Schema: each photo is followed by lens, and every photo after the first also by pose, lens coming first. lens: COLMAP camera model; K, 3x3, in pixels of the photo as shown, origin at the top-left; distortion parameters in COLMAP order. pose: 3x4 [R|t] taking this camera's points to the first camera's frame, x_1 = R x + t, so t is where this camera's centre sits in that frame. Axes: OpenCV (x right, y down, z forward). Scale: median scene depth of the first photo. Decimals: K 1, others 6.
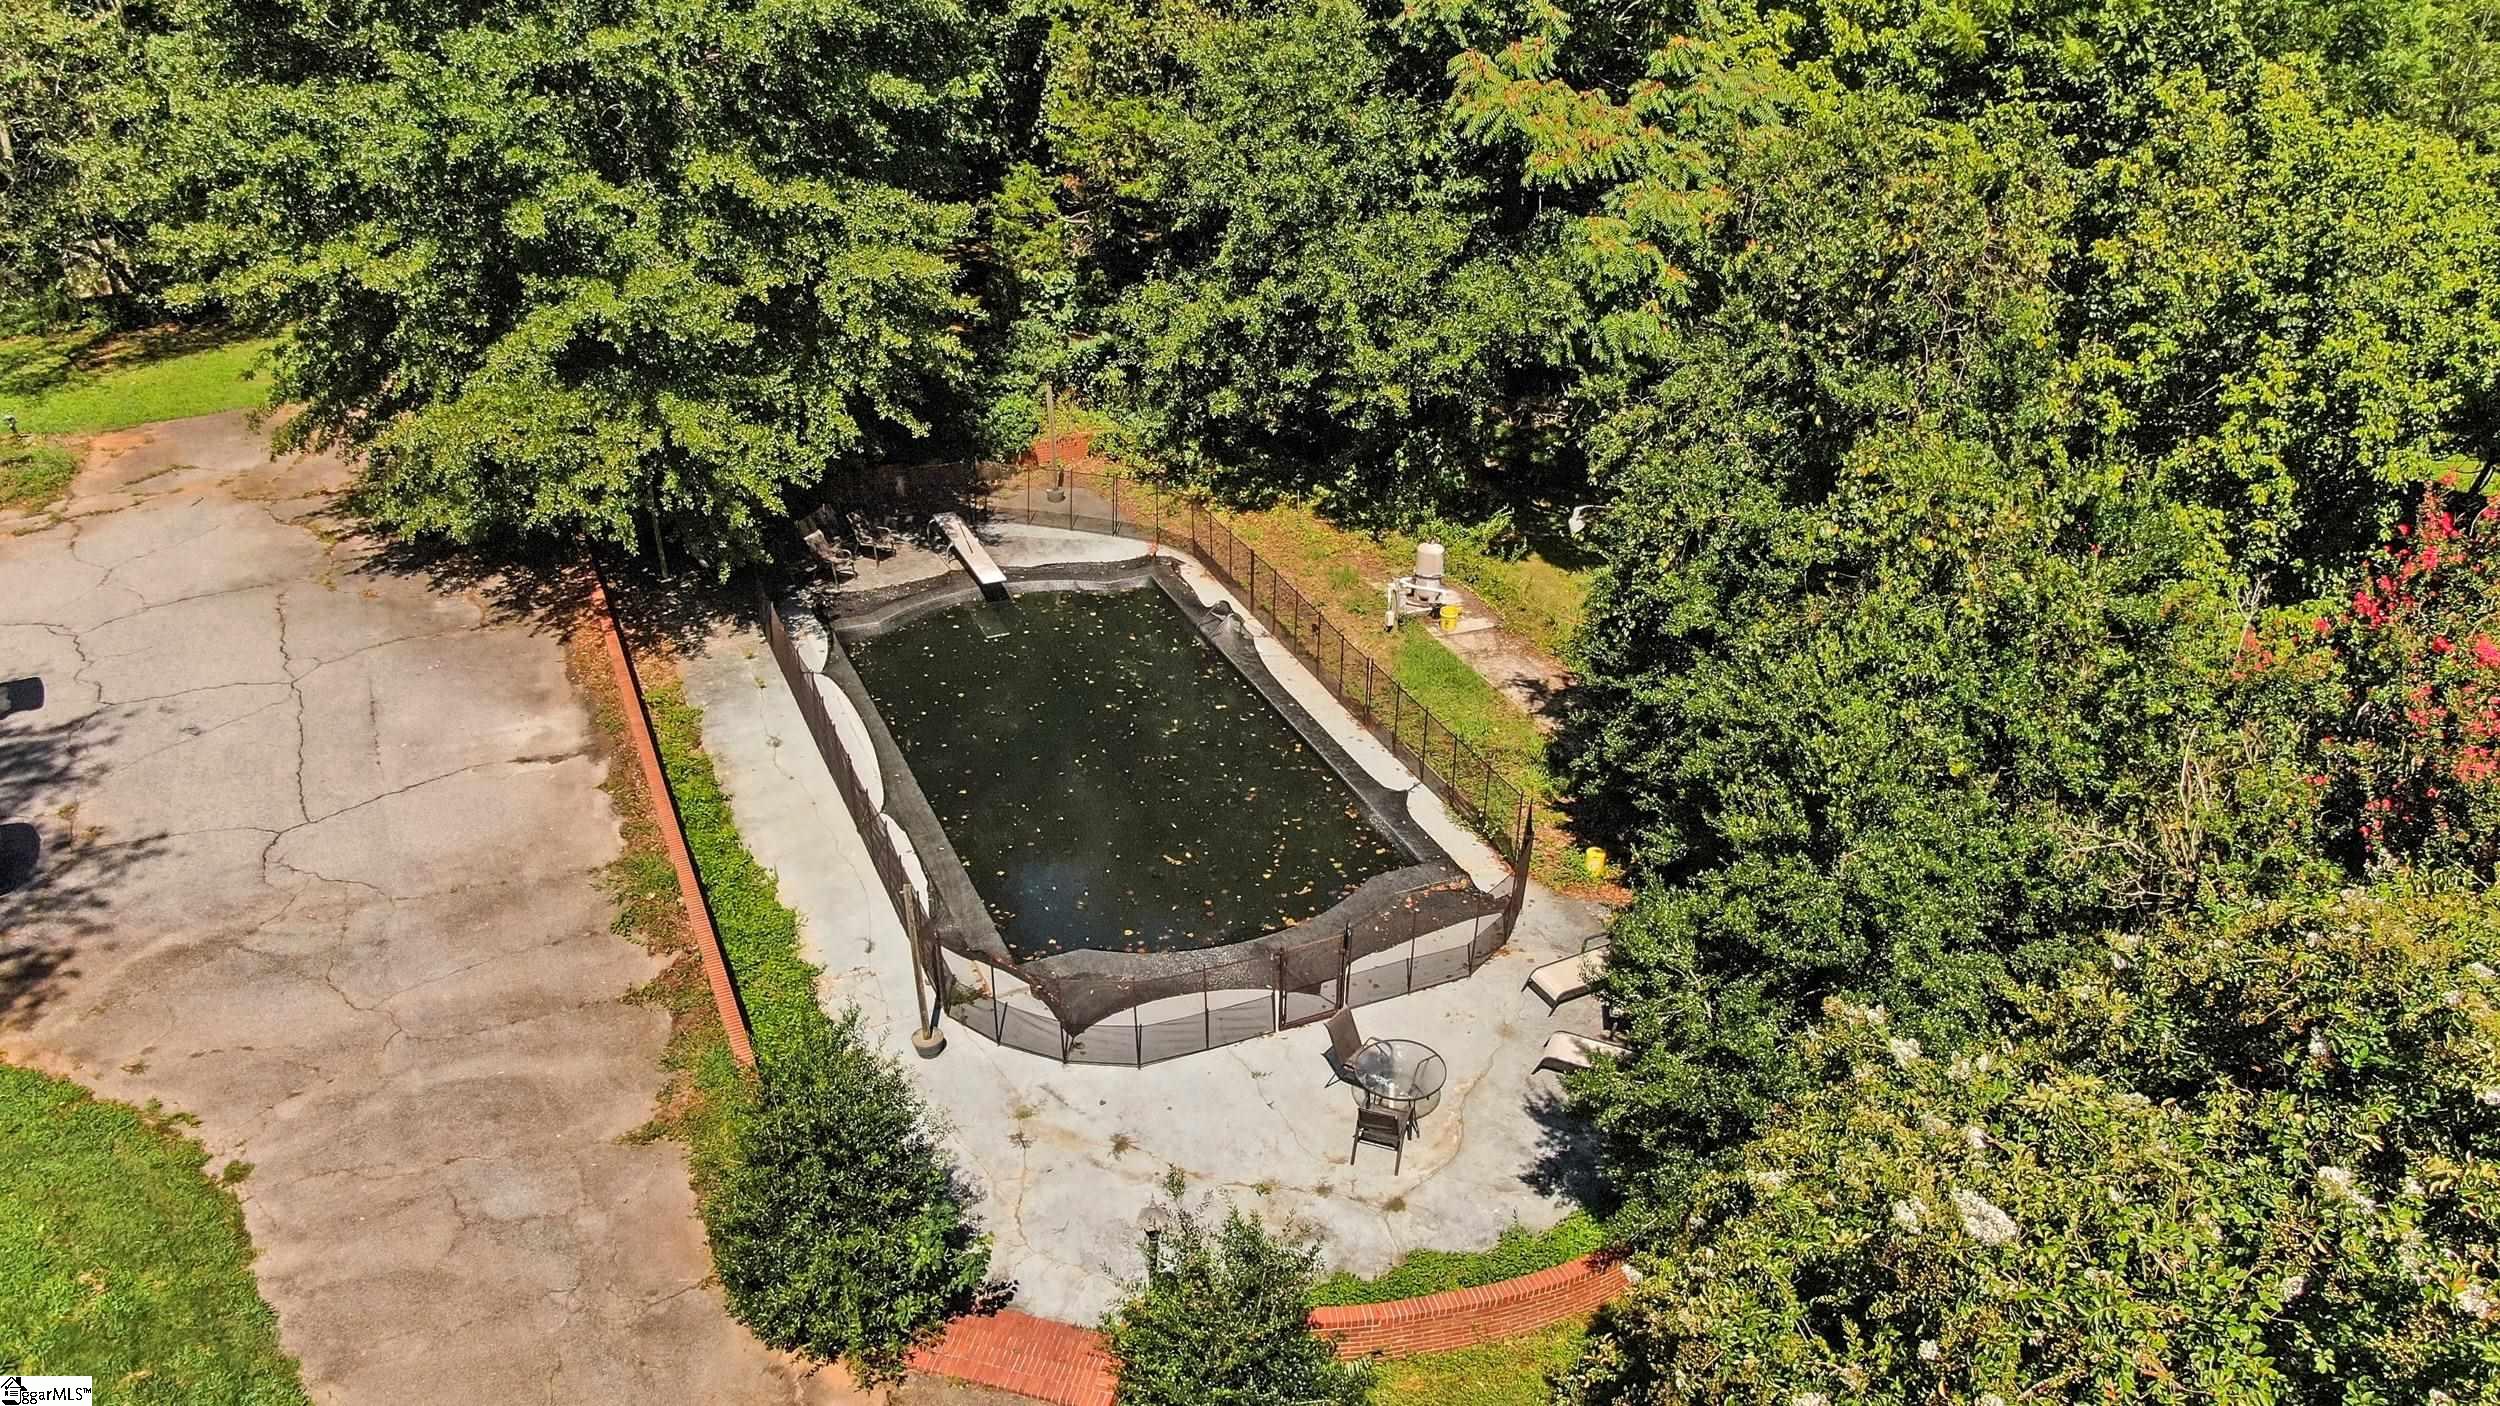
lens RADIAL K [[1790.0, 0, 1249.8], [0, 1790.0, 702.0], [0, 0, 1]] dist [0.005491, 0.001630]
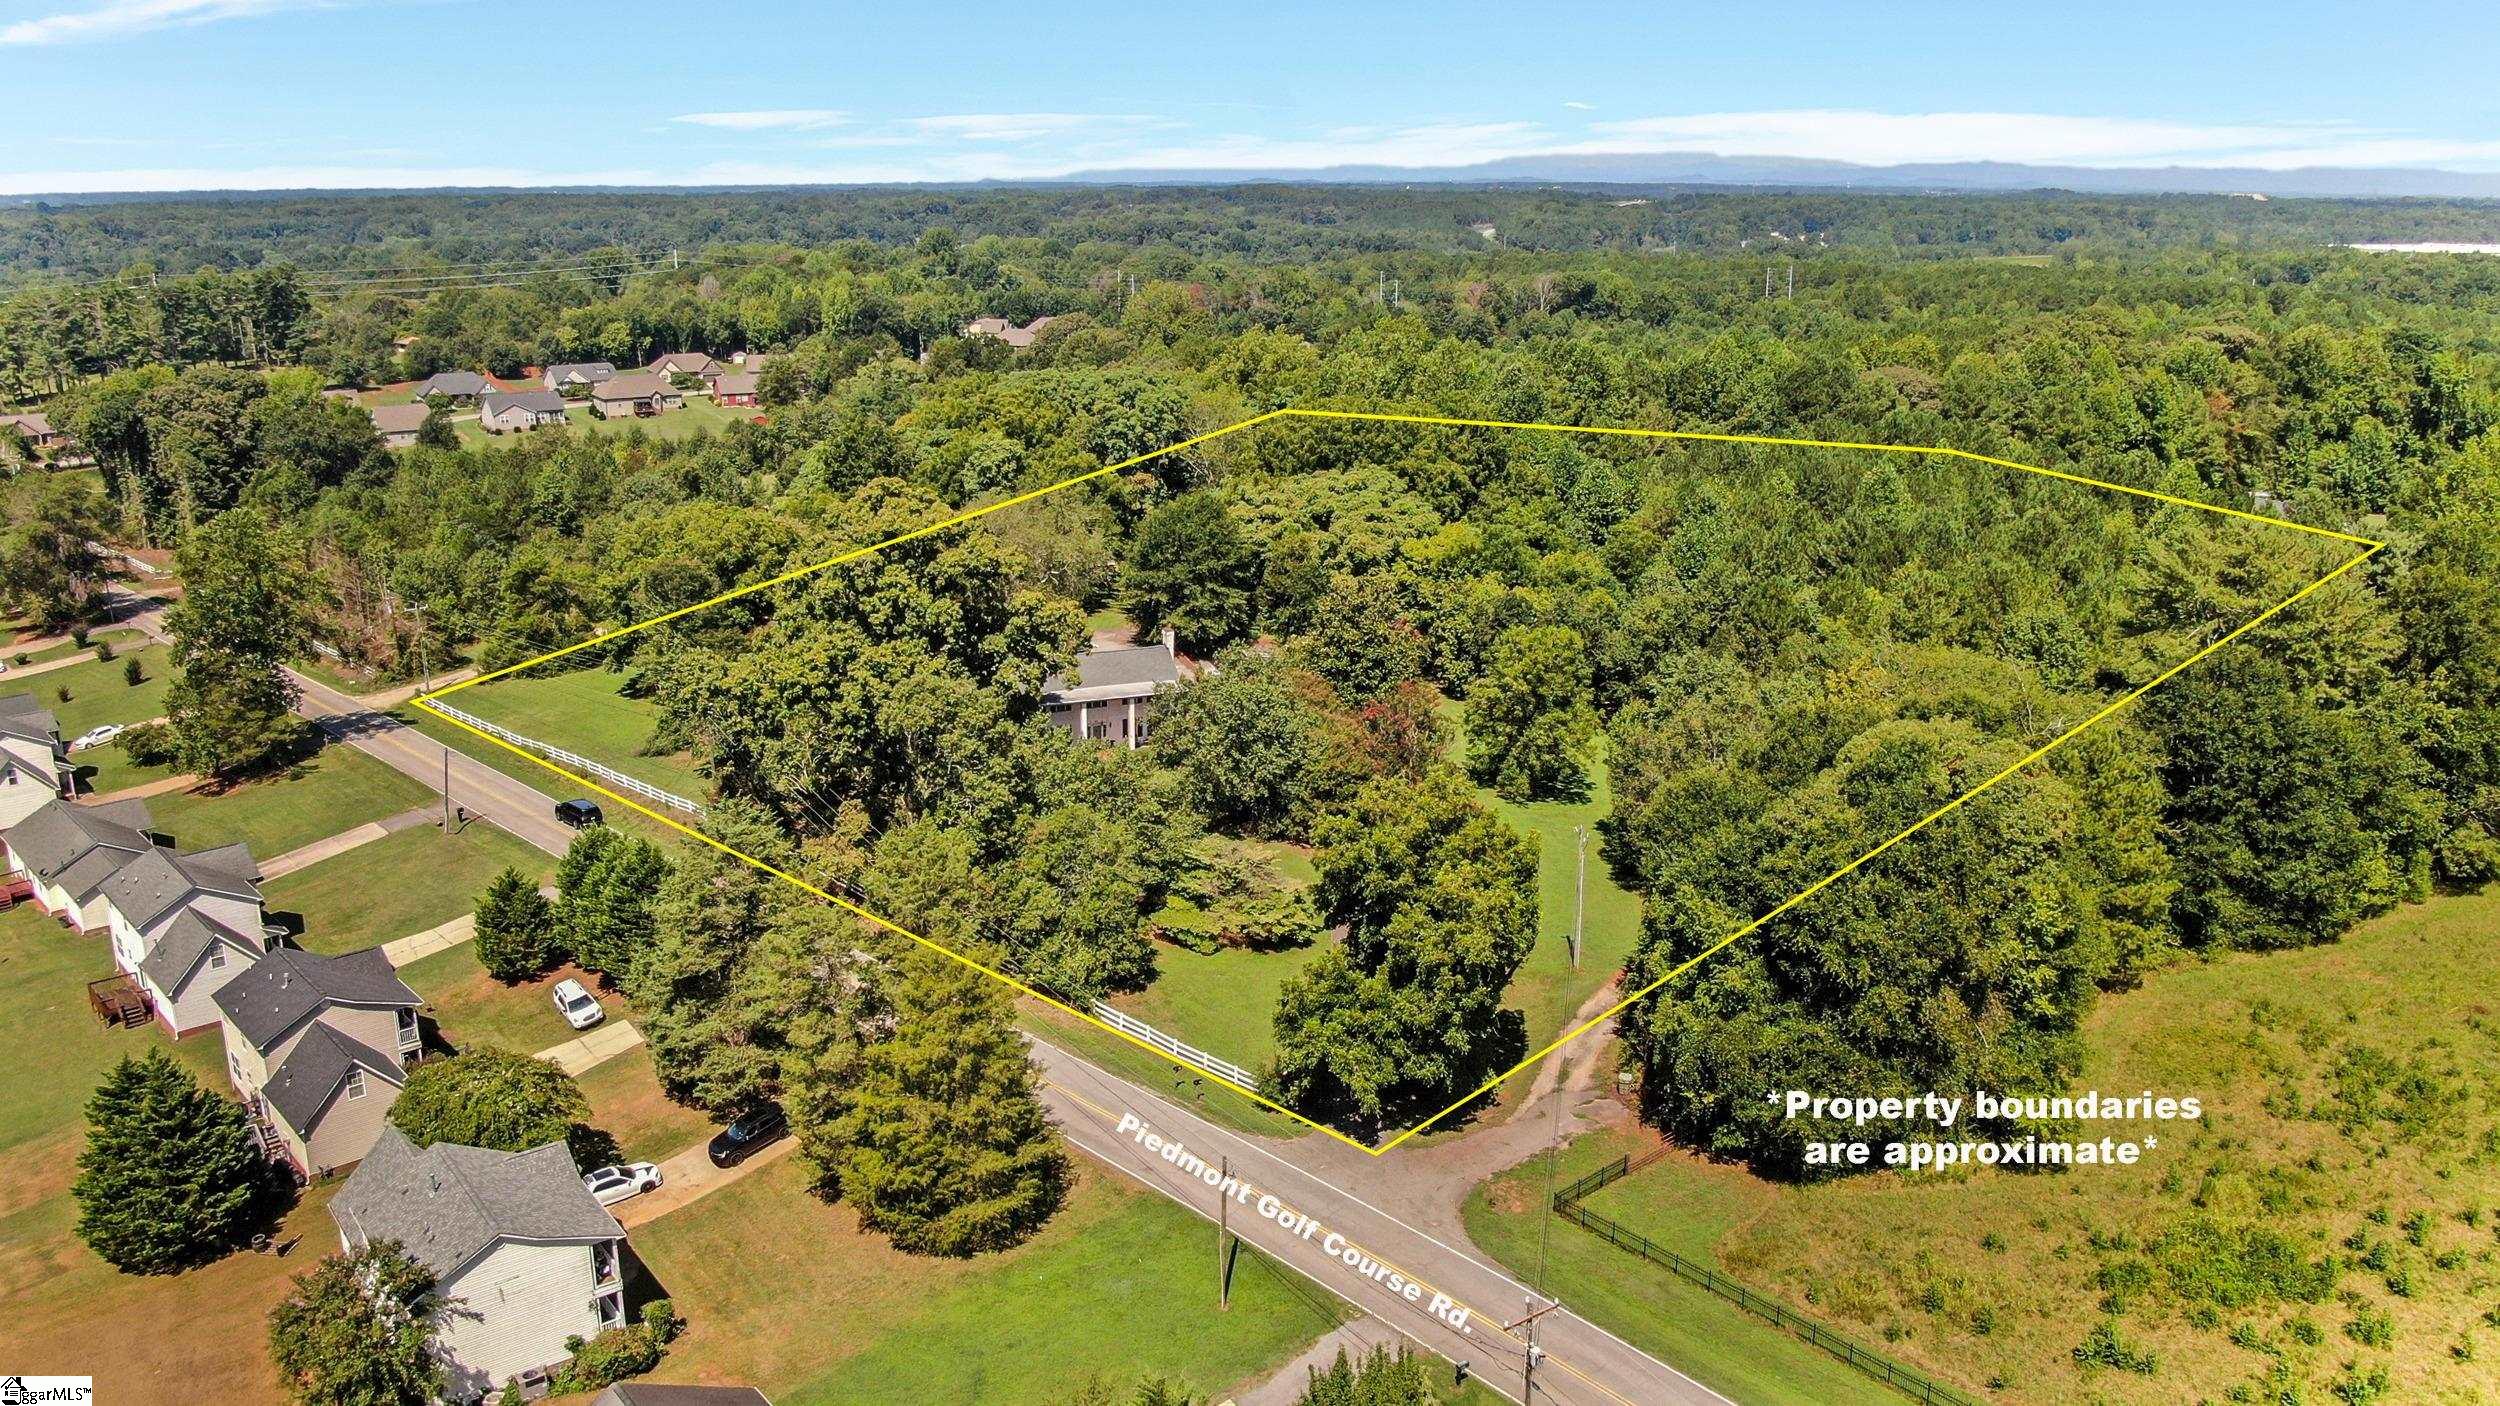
lens RADIAL K [[1790.0, 0, 1251.3], [0, 1790.0, 700.2], [0, 0, 1]] dist [0.005491, 0.001630]
pose [[0.989989, 0.050195, -0.131914, 0.659279], [-0.077632, 0.974200, -0.211914, 1.350192], [0.117873, 0.220033, 0.968345, -4.747411]]
